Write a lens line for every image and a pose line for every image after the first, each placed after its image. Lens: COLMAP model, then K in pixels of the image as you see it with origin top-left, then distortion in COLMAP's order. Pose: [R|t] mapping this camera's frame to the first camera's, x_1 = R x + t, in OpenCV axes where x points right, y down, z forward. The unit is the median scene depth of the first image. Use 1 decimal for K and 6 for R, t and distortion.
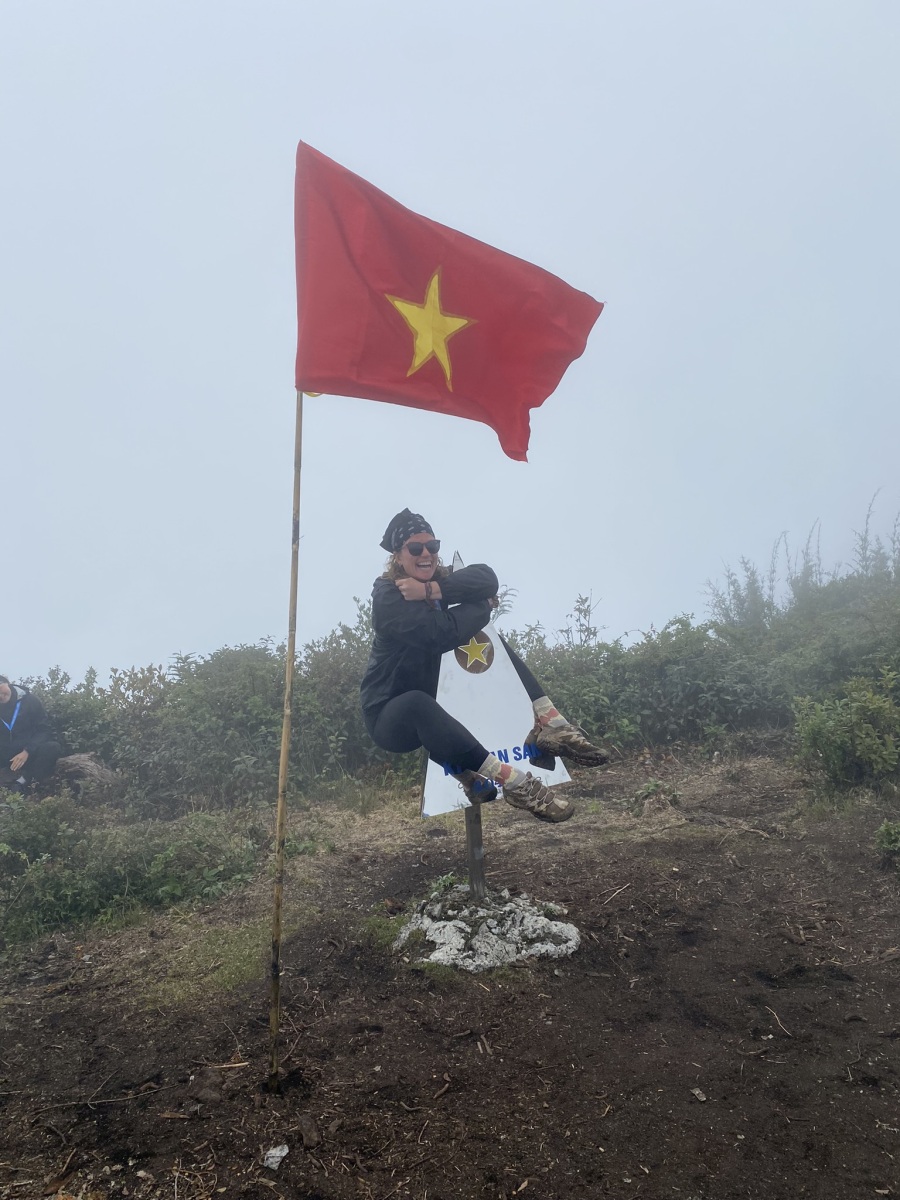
lens RADIAL K [[911.9, 0, 486.6], [0, 911.9, 570.3], [0, 0, 1]] dist [0.004343, -0.001267]
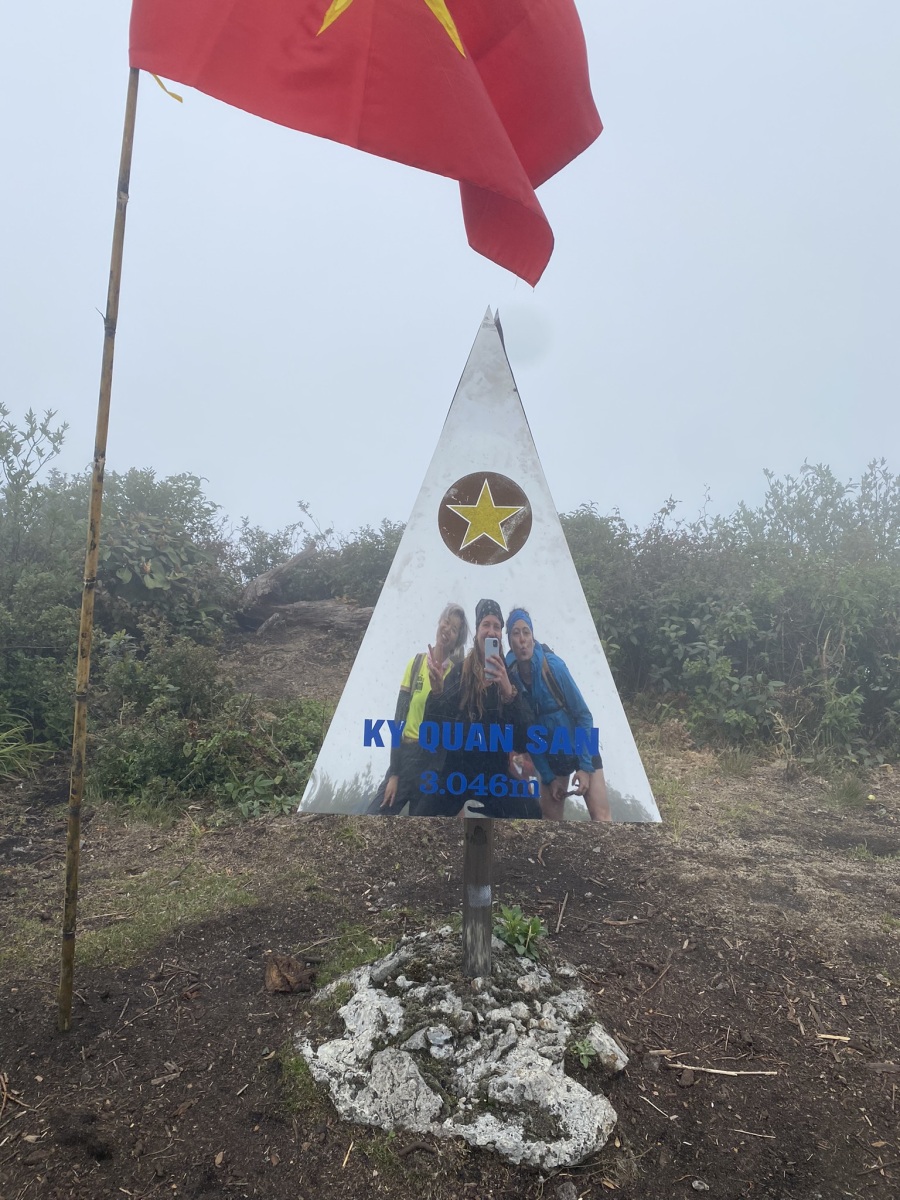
lens RADIAL K [[911.9, 0, 486.6], [0, 911.9, 570.3], [0, 0, 1]] dist [0.004343, -0.001267]
pose [[0.806436, 0.145521, -0.573135, 0.288168], [-0.073479, 0.986395, 0.147060, 0.043302], [0.586738, -0.076481, 0.806157, 0.608326]]
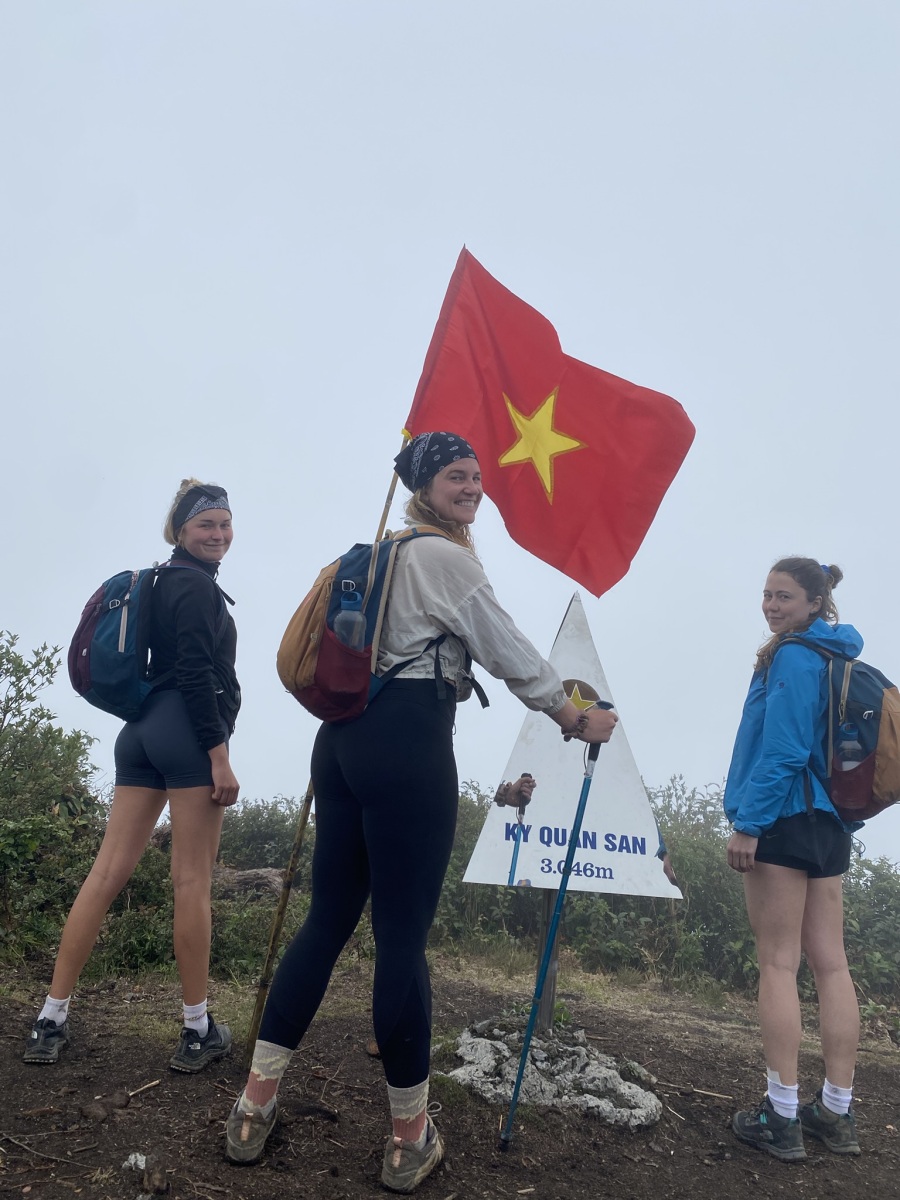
lens RADIAL K [[911.9, 0, 486.6], [0, 911.9, 570.3], [0, 0, 1]] dist [0.004343, -0.001267]
pose [[0.926885, 0.053981, -0.371443, 0.224450], [-0.157284, 0.954388, -0.253781, 0.199695], [0.340802, 0.293648, 0.893099, 0.183680]]
